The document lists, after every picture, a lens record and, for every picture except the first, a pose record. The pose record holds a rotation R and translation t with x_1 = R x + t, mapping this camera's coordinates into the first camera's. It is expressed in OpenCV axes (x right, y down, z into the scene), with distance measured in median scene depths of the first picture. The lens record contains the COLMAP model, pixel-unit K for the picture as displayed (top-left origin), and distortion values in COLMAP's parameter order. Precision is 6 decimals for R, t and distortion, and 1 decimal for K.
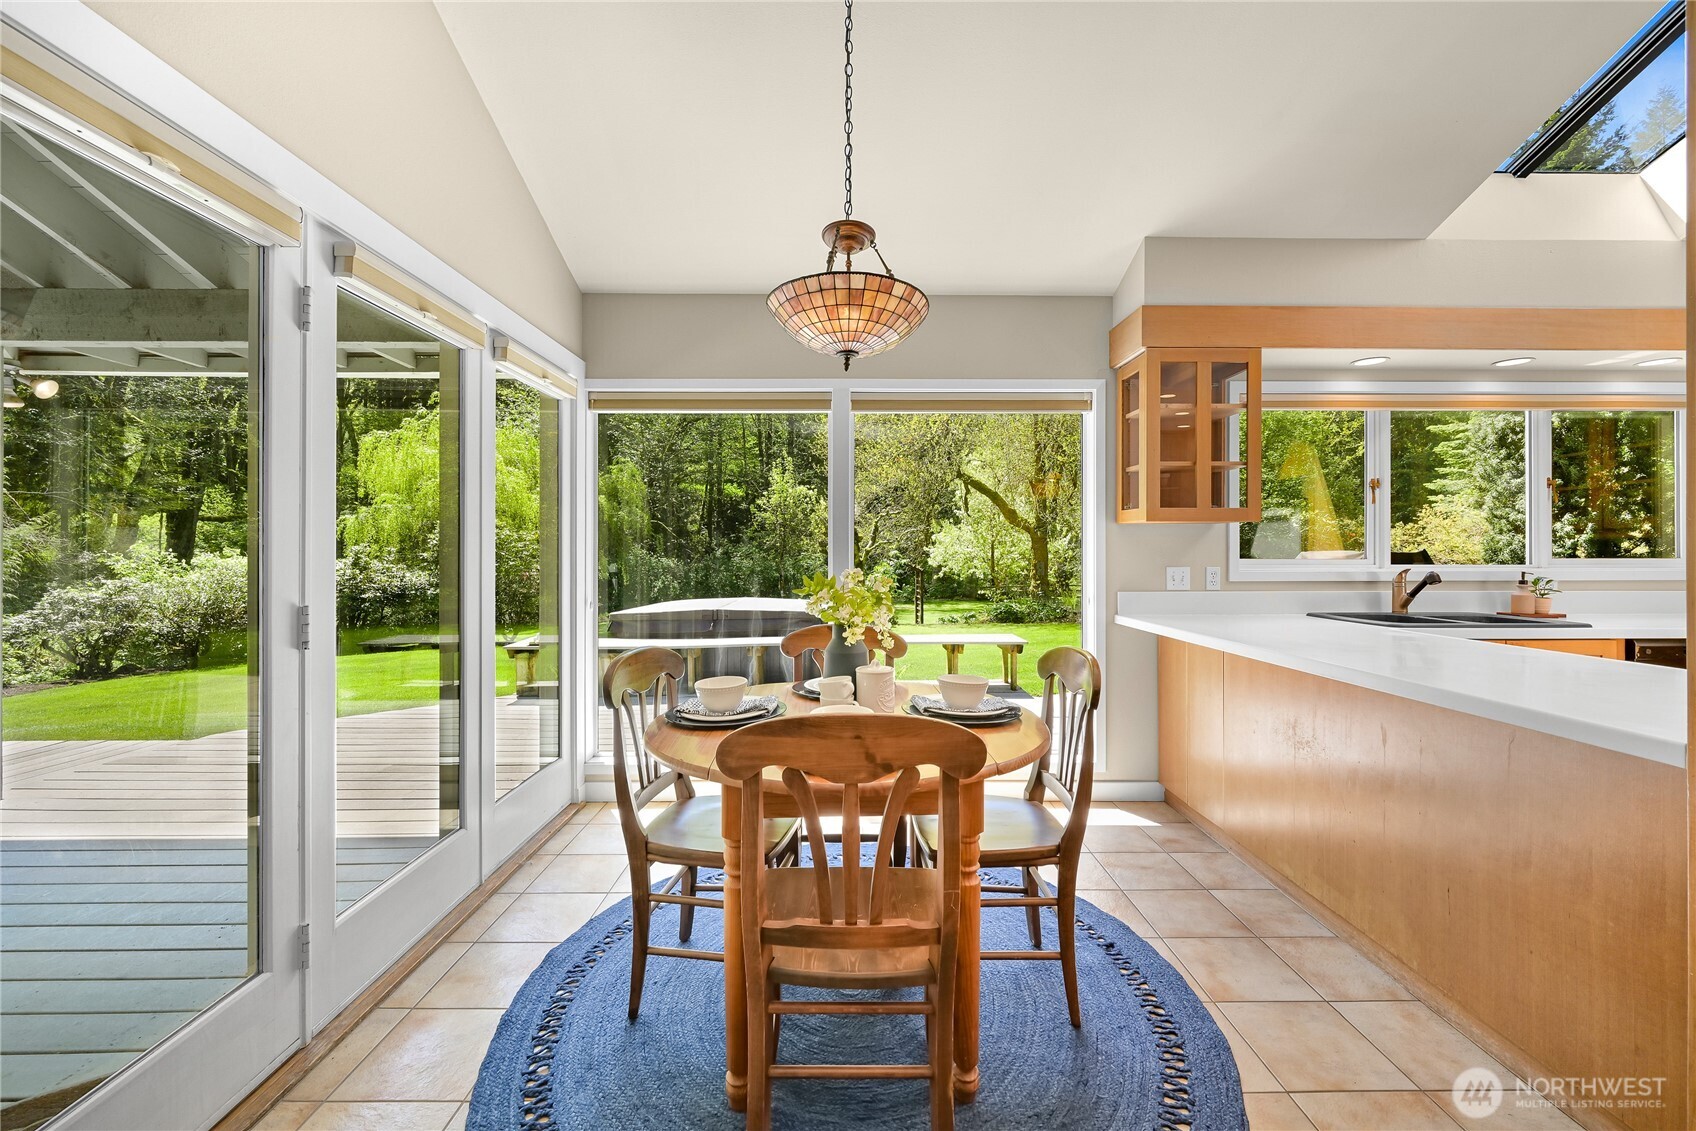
lens RADIAL K [[682.9, 0, 847.7], [0, 682.9, 548.9], [0, 0, 1]] dist [0.000750, -0.000138]
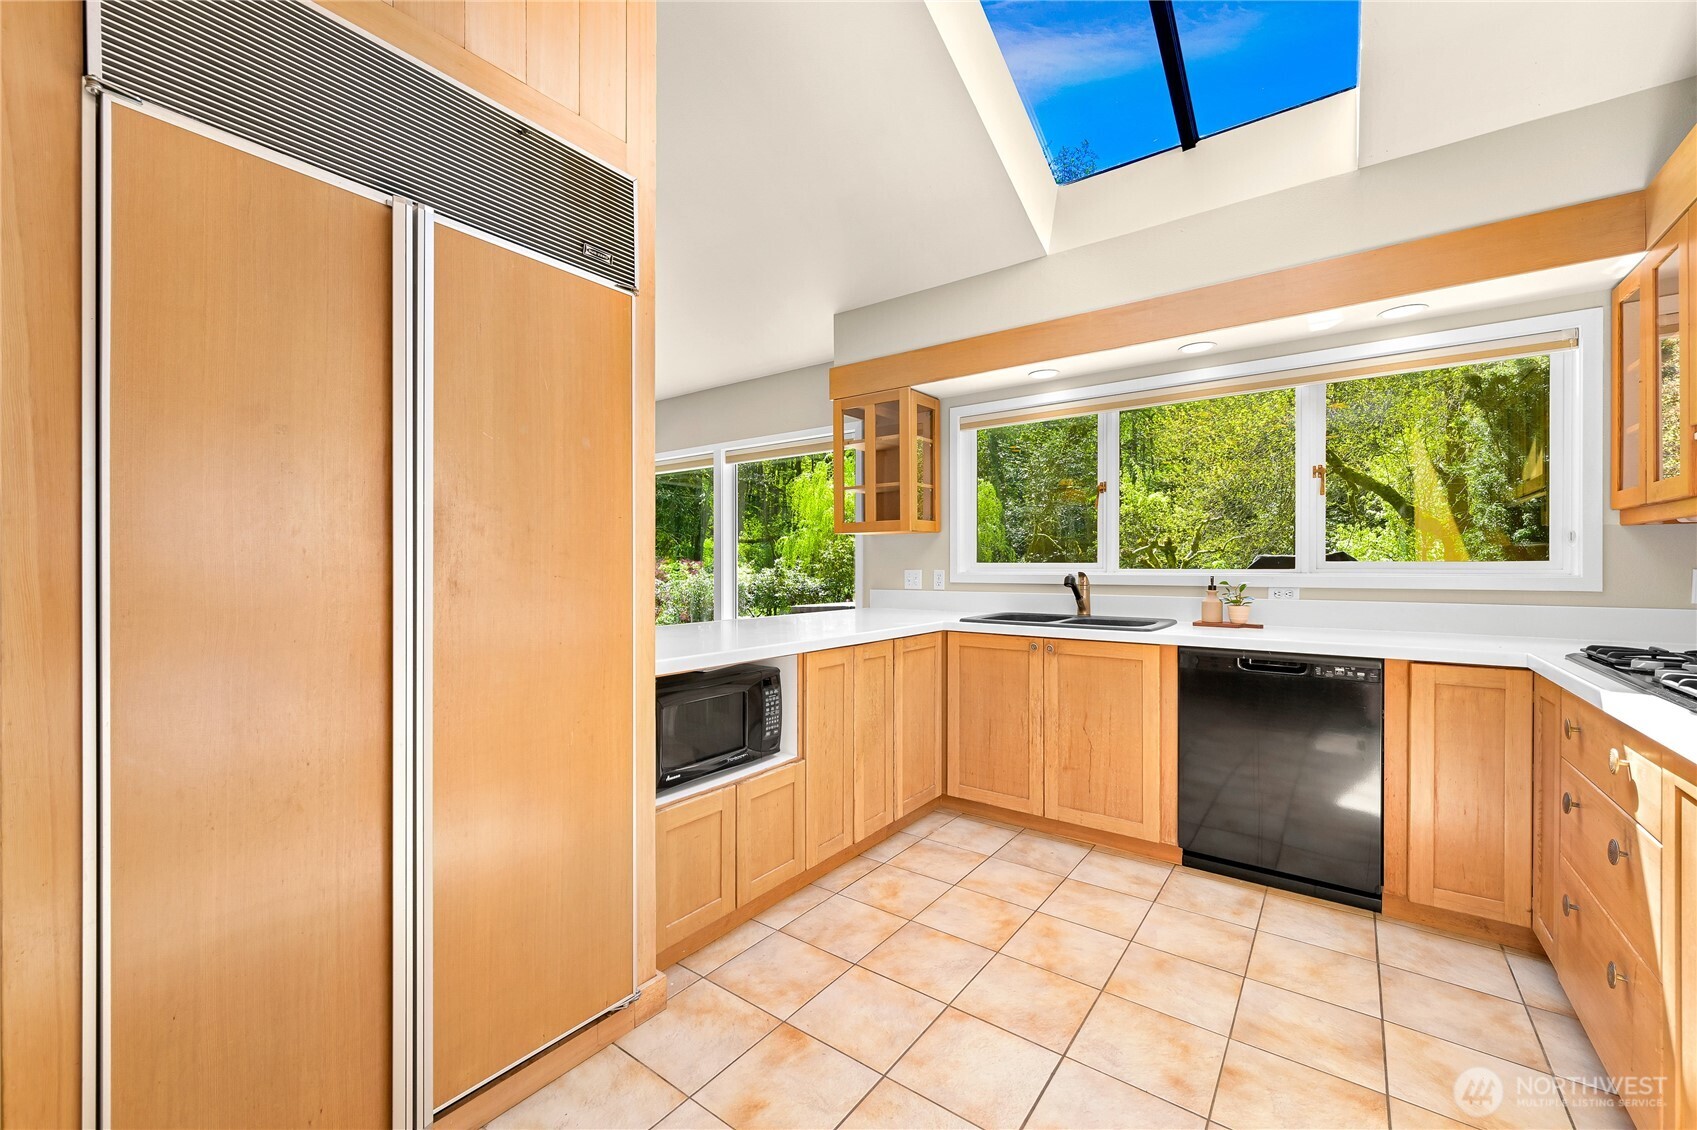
lens RADIAL K [[675.7, 0, 849.2], [0, 675.7, 558.5], [0, 0, 1]] dist [0.000516, 0.000028]
pose [[0.800240, -0.005754, -0.599653, 0.212327], [0.003230, 0.999981, -0.005284, 0.002392], [0.599671, 0.002292, 0.800243, -0.001706]]
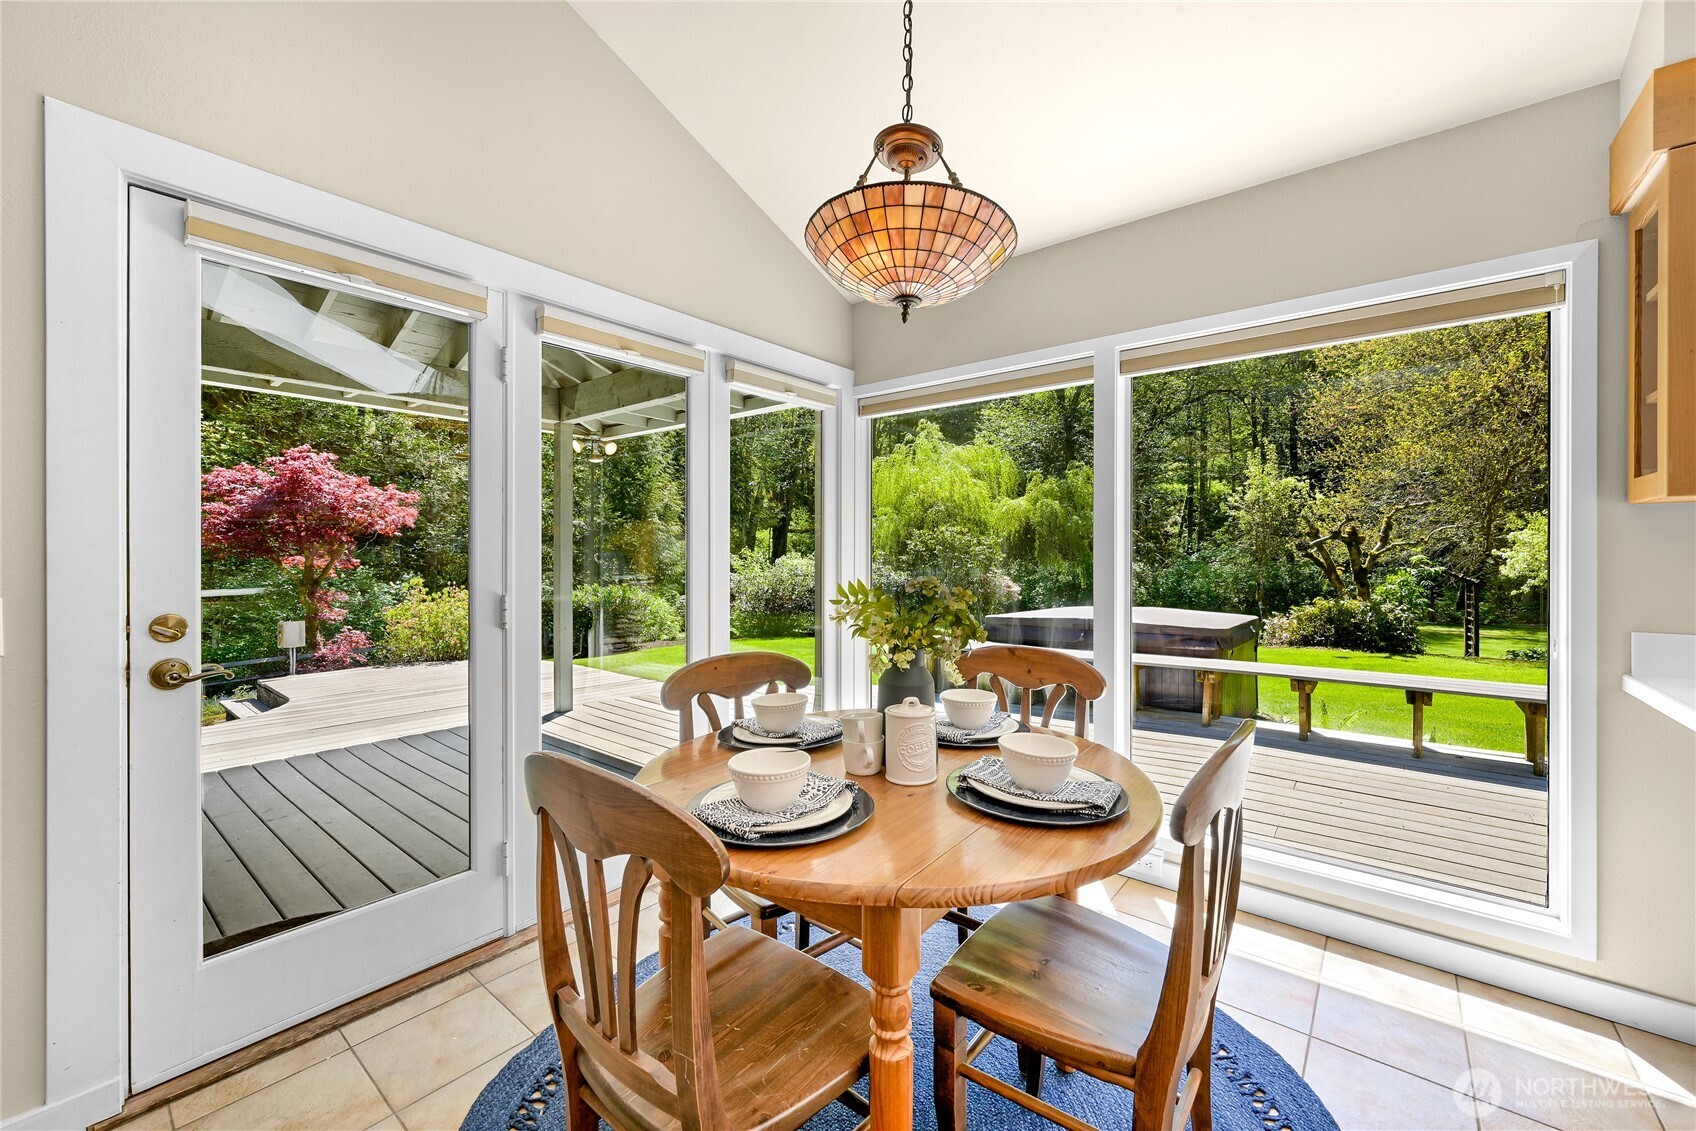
lens RADIAL K [[670.1, 0, 854.4], [0, 670.1, 555.0], [0, 0, 1]] dist [-0.001671, -0.000171]
pose [[0.776811, 0.002058, -0.629731, 0.049486], [0.000060, 0.999994, 0.003343, 0.000263], [0.629734, -0.002635, 0.776806, 0.041770]]
